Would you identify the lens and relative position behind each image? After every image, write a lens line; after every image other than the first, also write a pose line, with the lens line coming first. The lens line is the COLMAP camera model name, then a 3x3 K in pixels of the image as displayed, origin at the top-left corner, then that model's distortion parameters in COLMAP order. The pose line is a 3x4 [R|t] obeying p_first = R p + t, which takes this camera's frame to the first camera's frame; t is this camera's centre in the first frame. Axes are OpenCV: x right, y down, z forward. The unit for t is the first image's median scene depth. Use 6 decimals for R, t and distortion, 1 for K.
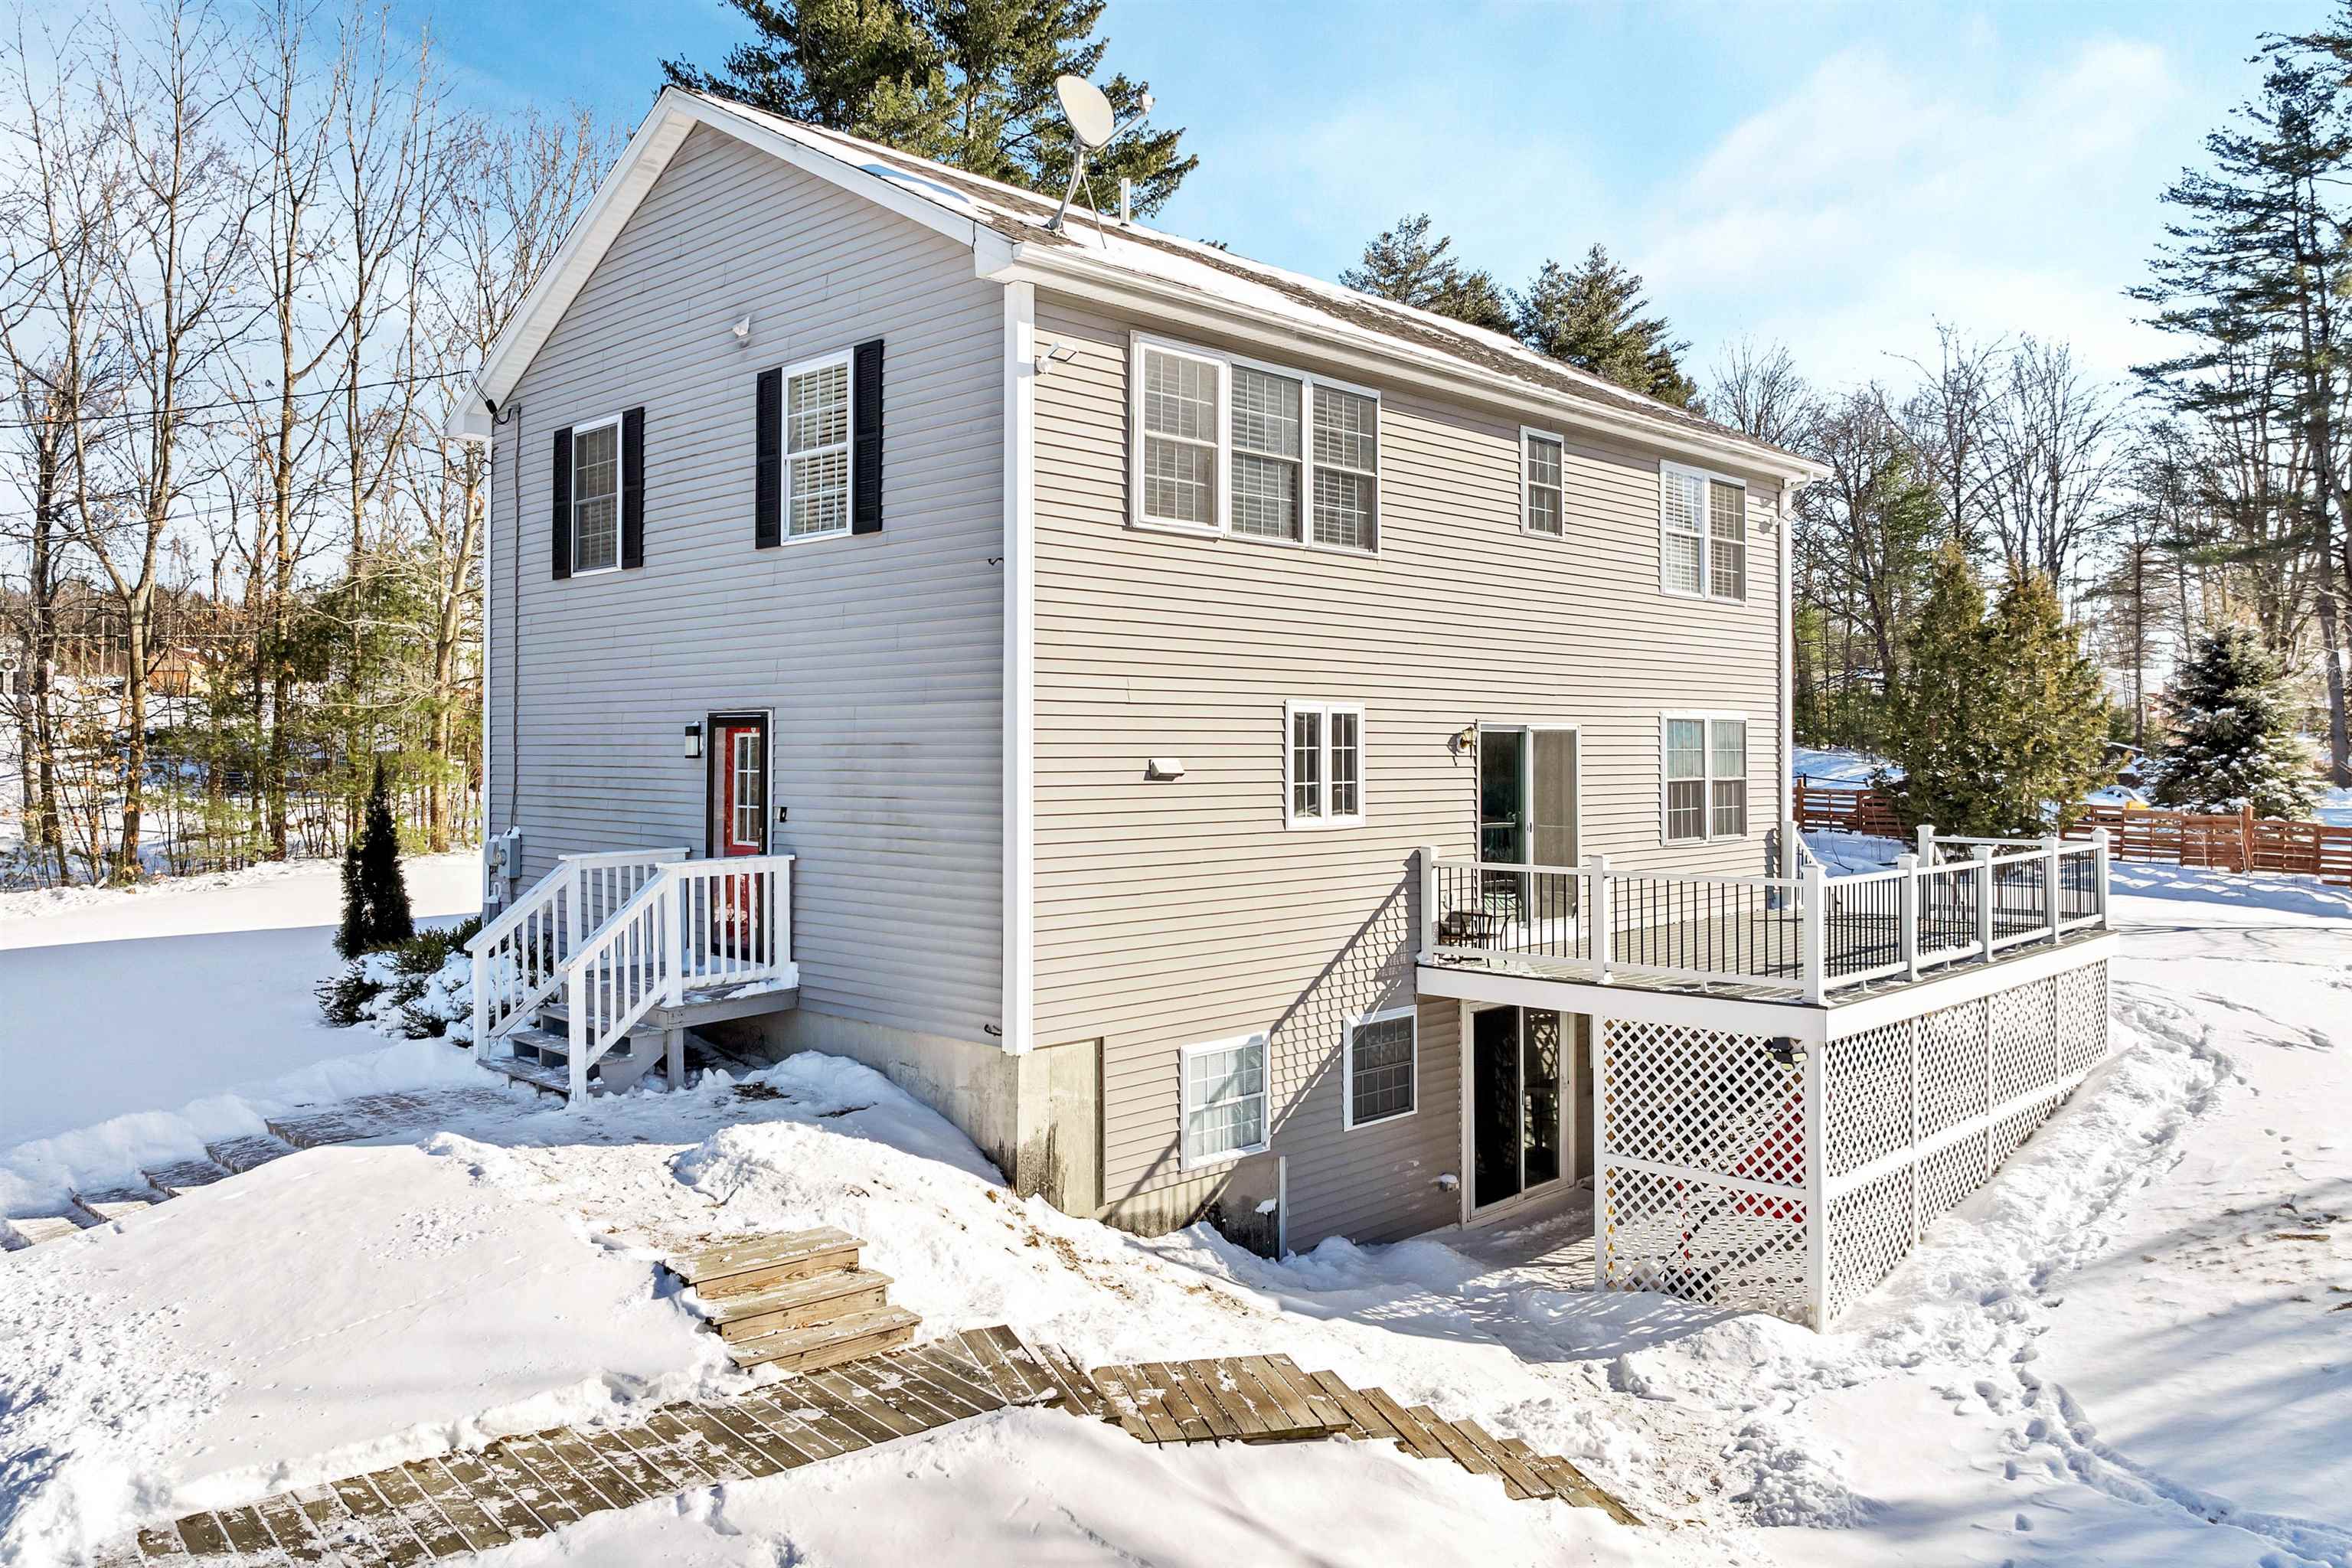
lens RADIAL K [[1742.0, 0, 1155.9], [0, 1742.0, 704.4], [0, 0, 1]] dist [-0.013348, -0.003294]
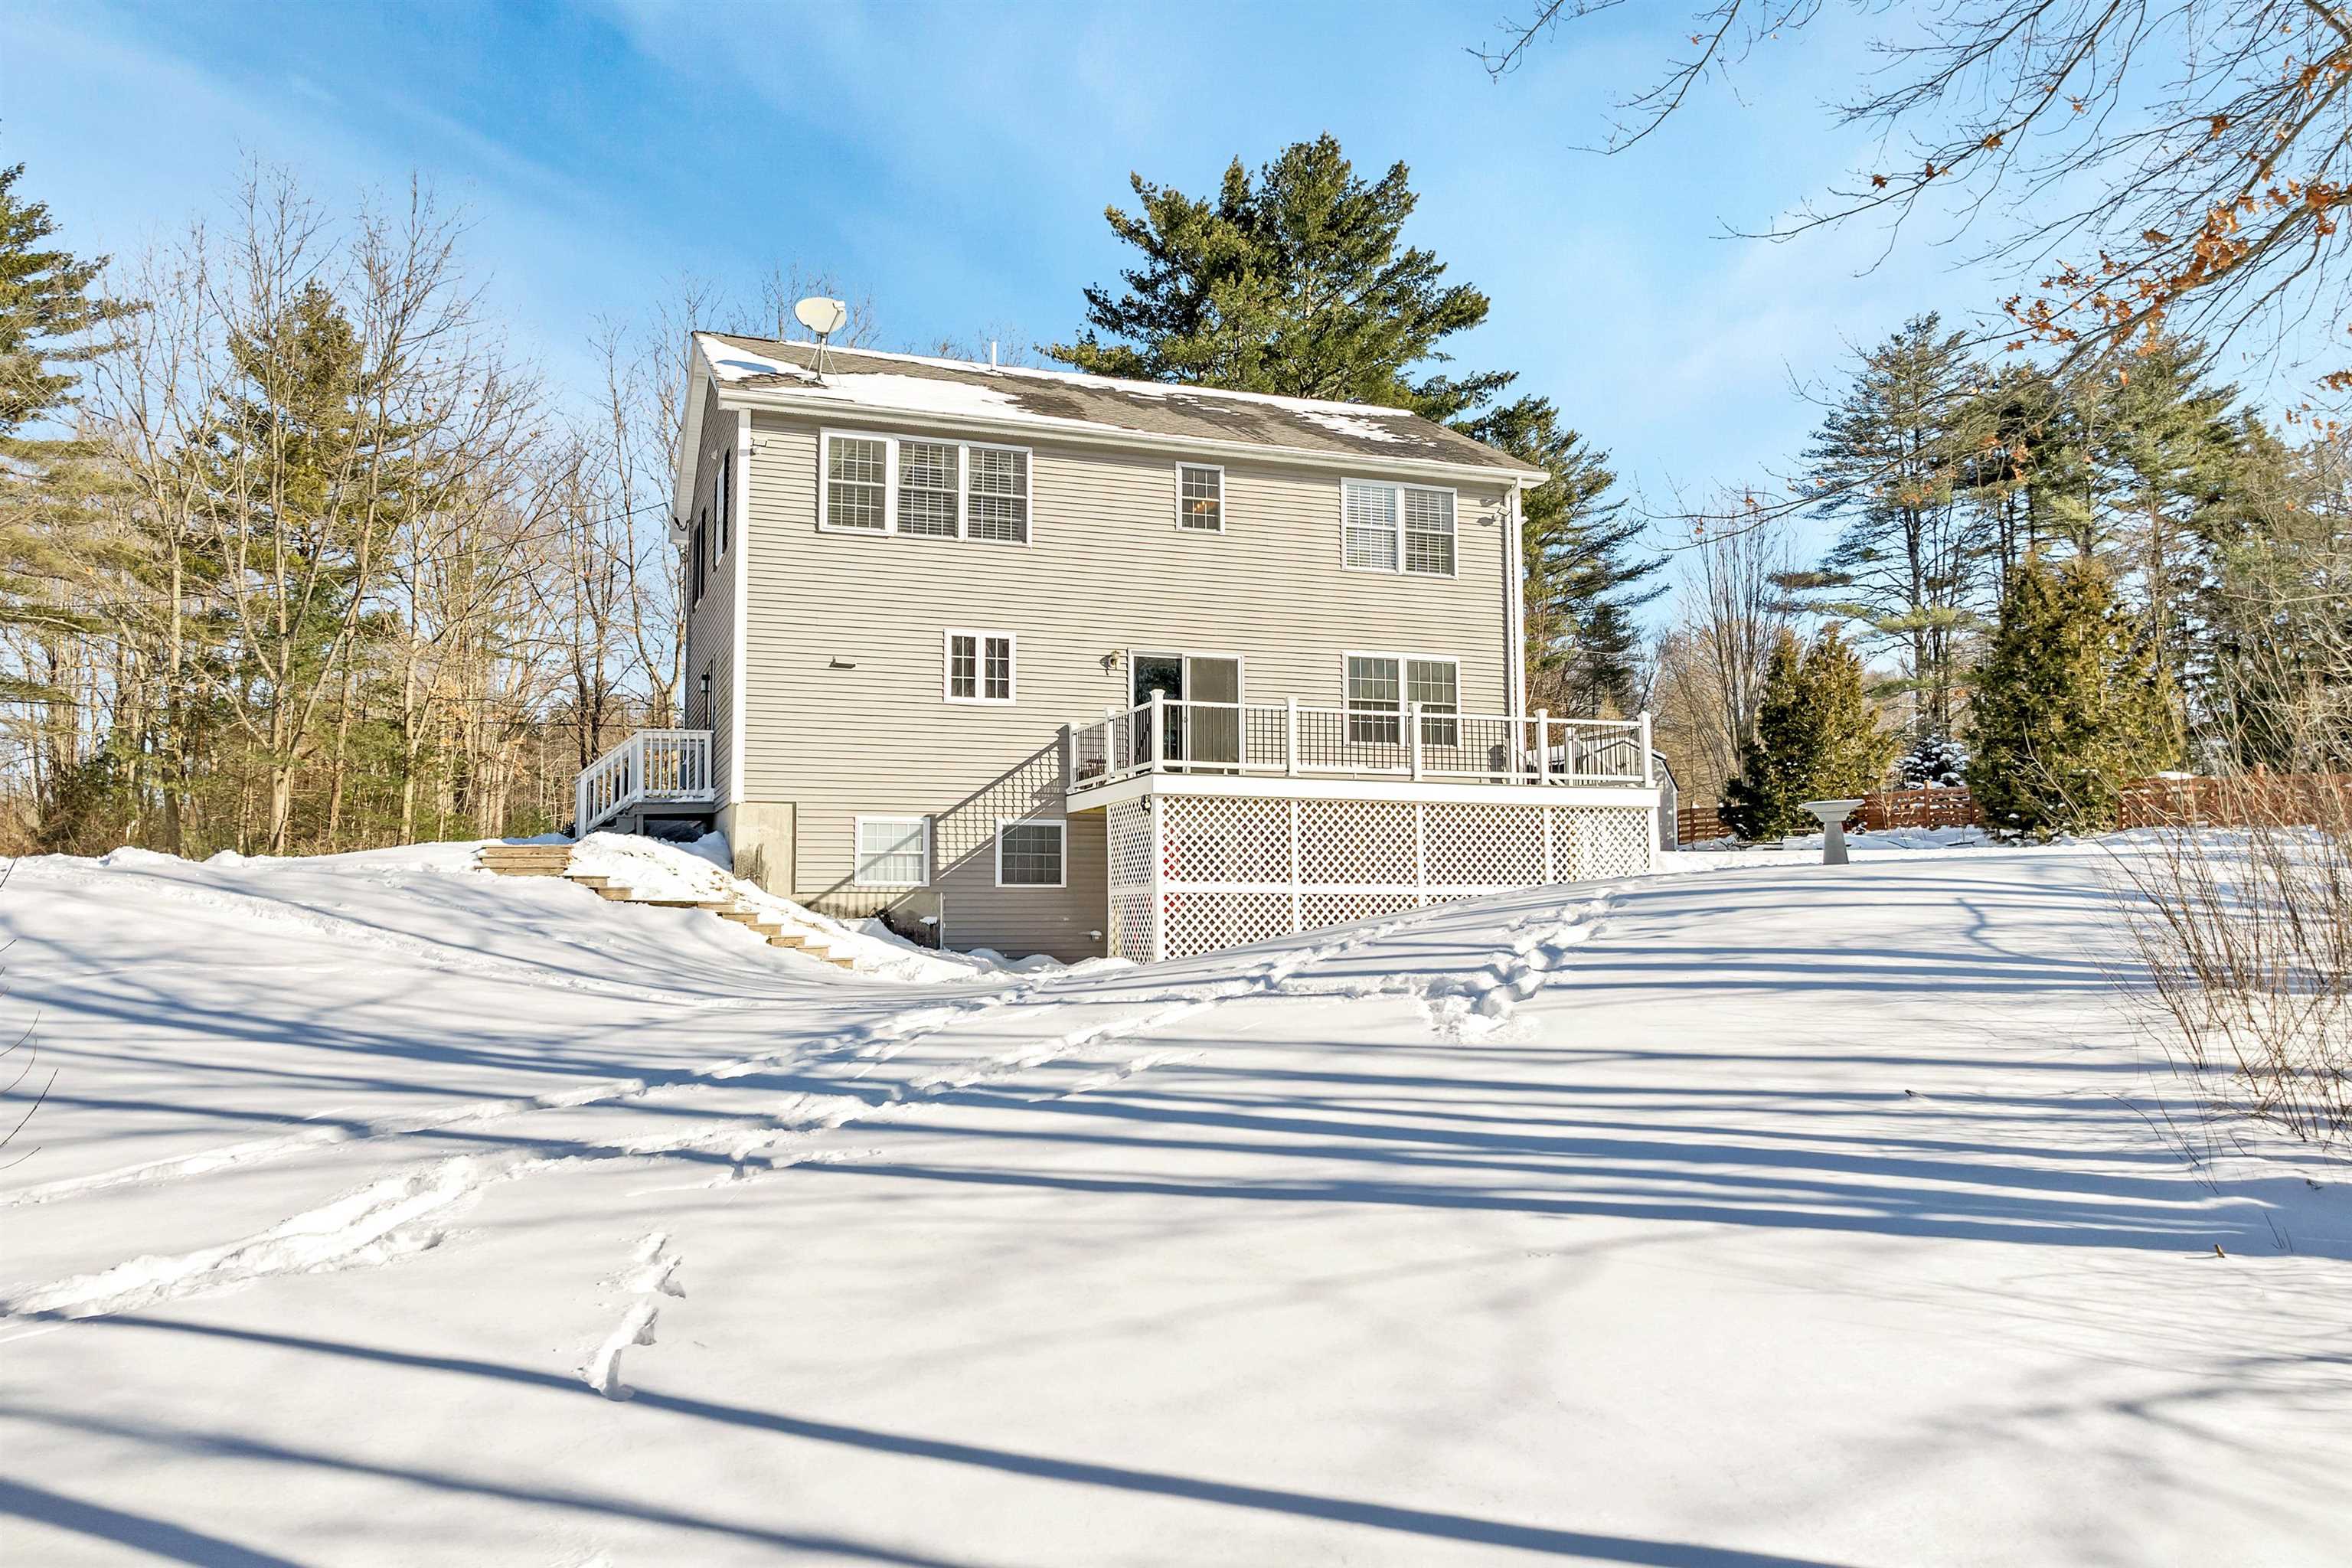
lens RADIAL K [[1733.6, 0, 1101.1], [0, 1733.6, 746.8], [0, 0, 1]] dist [0.030082, -0.004254]
pose [[0.898375, -0.047943, -0.436604, 0.945697], [0.012600, 0.996429, -0.083490, 0.256734], [0.439048, 0.069504, 0.895771, -0.457451]]
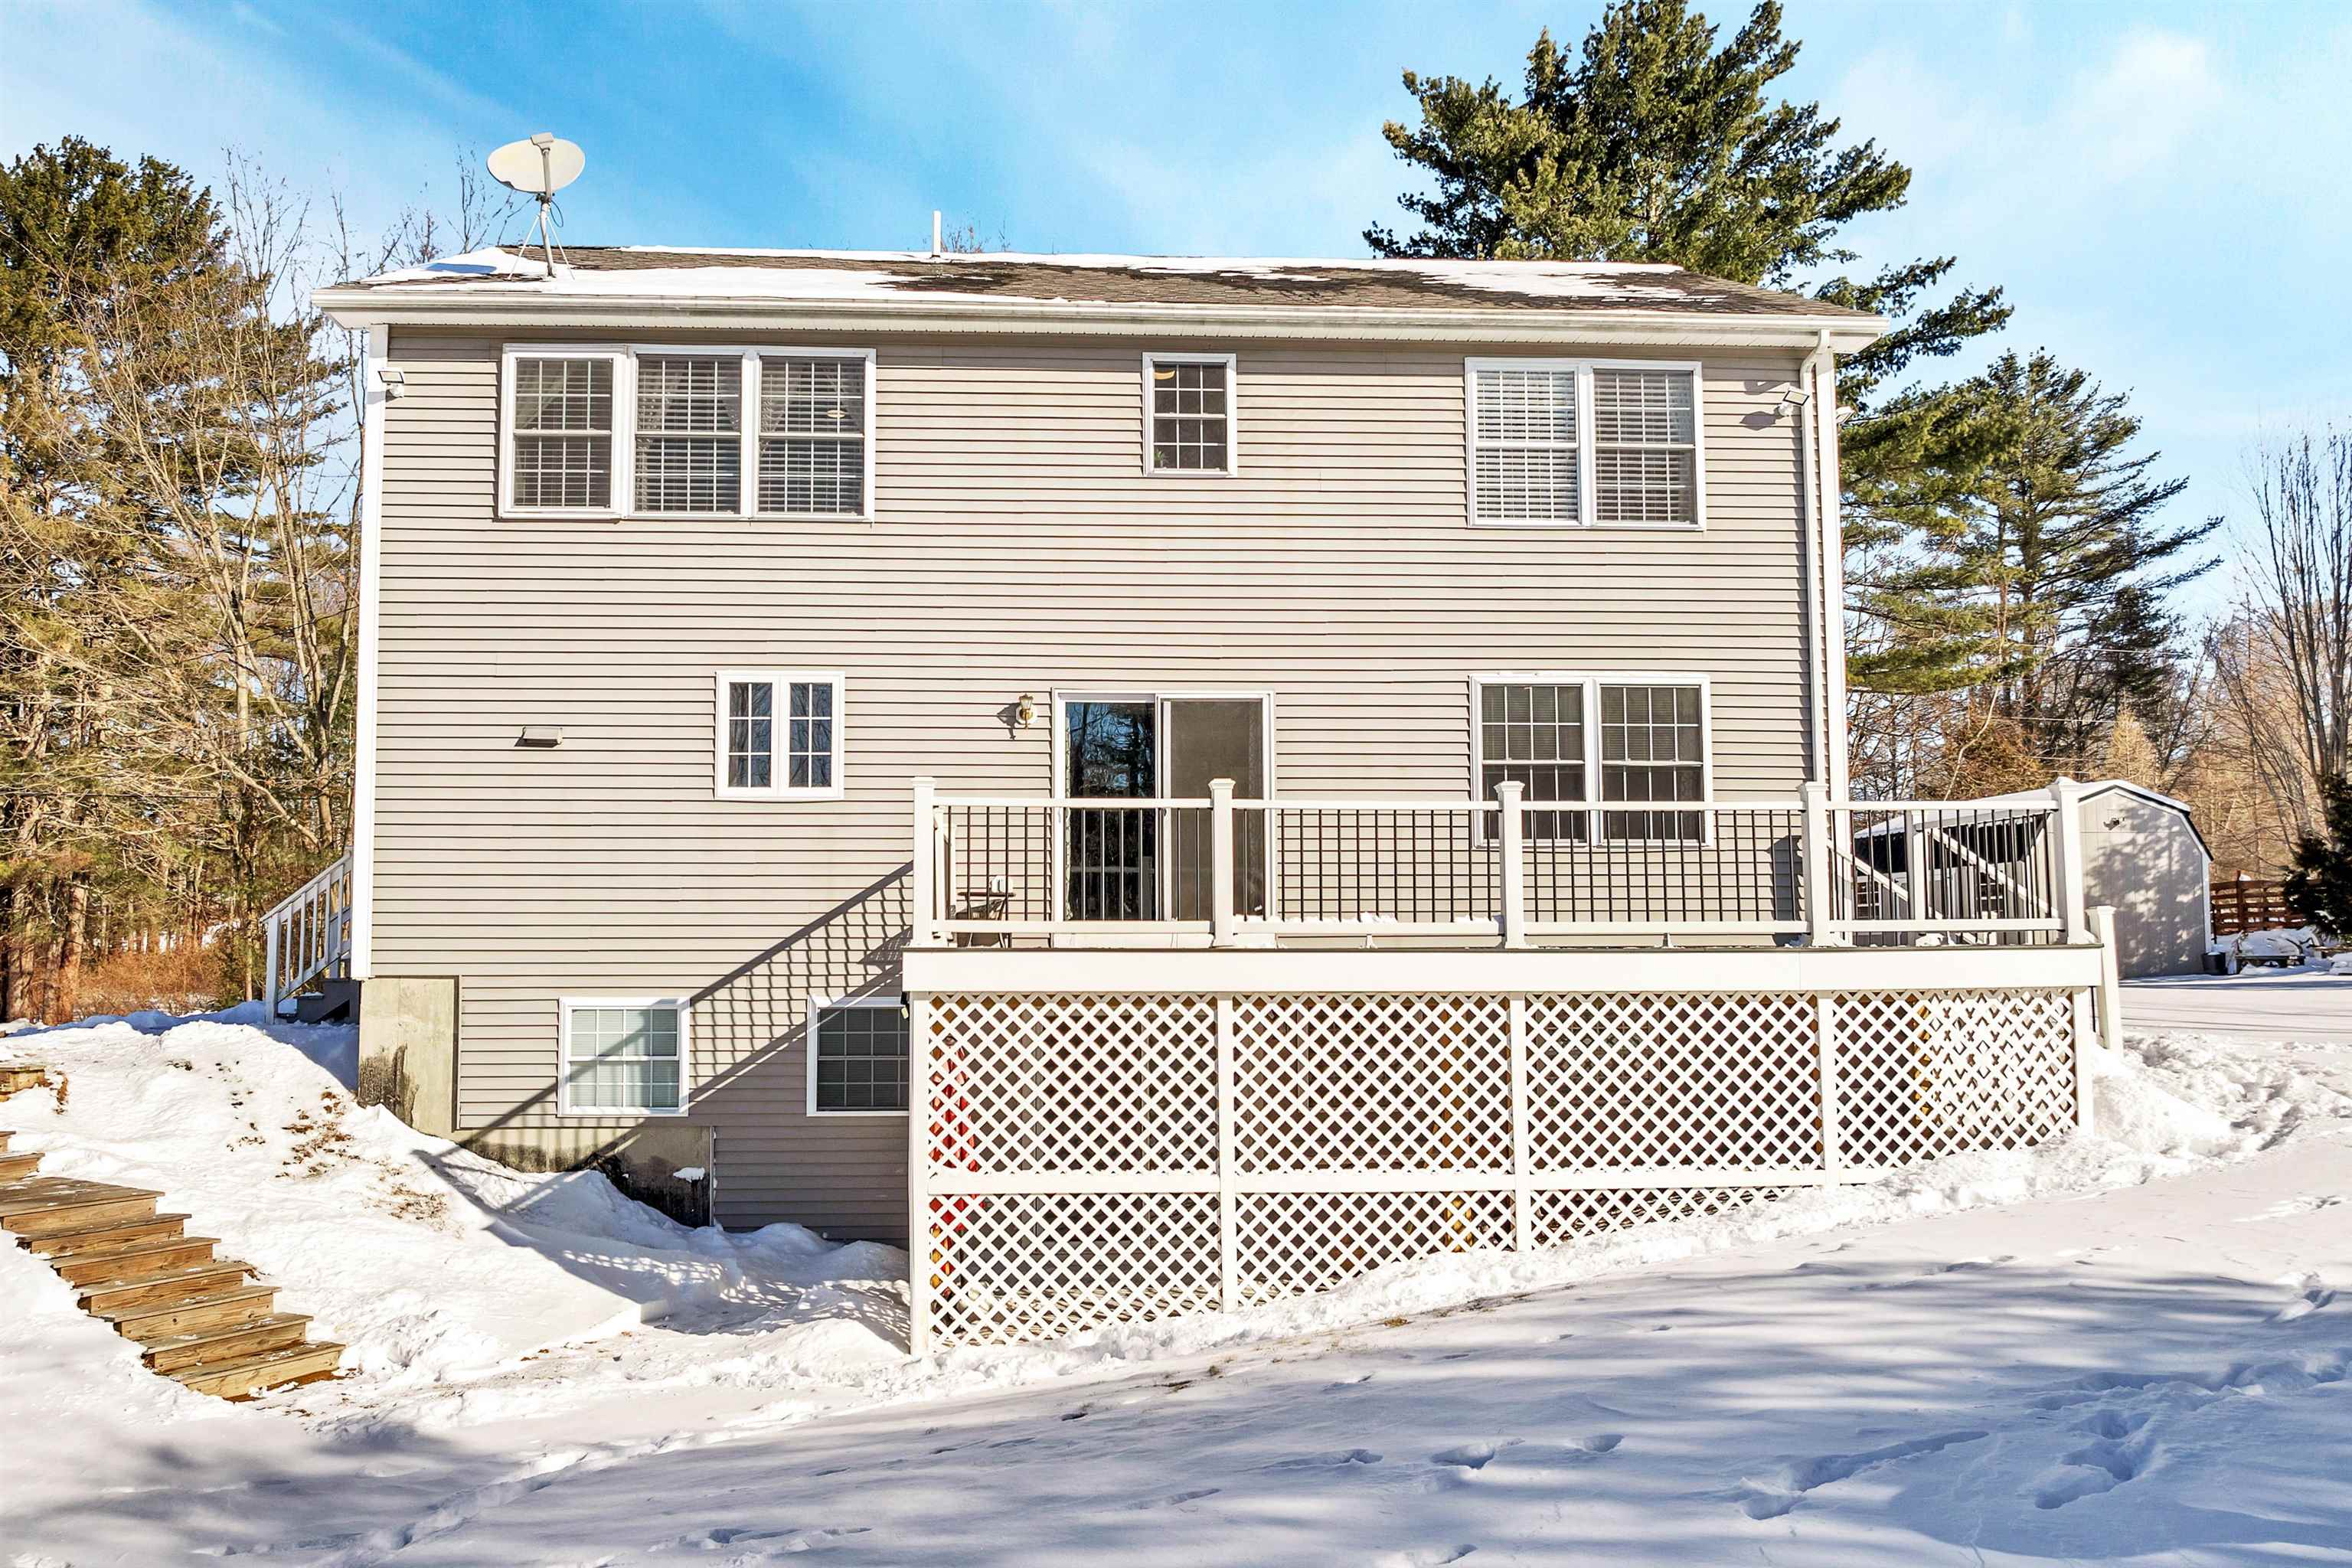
lens RADIAL K [[1710.8, 0, 1040.5], [0, 1710.8, 827.0], [0, 0, 1]] dist [-0.009954, -0.016873]
pose [[0.727102, -0.055333, -0.684296, 0.870457], [0.017968, 0.997939, -0.061603, 0.150238], [0.686294, 0.032496, 0.726598, 0.407452]]
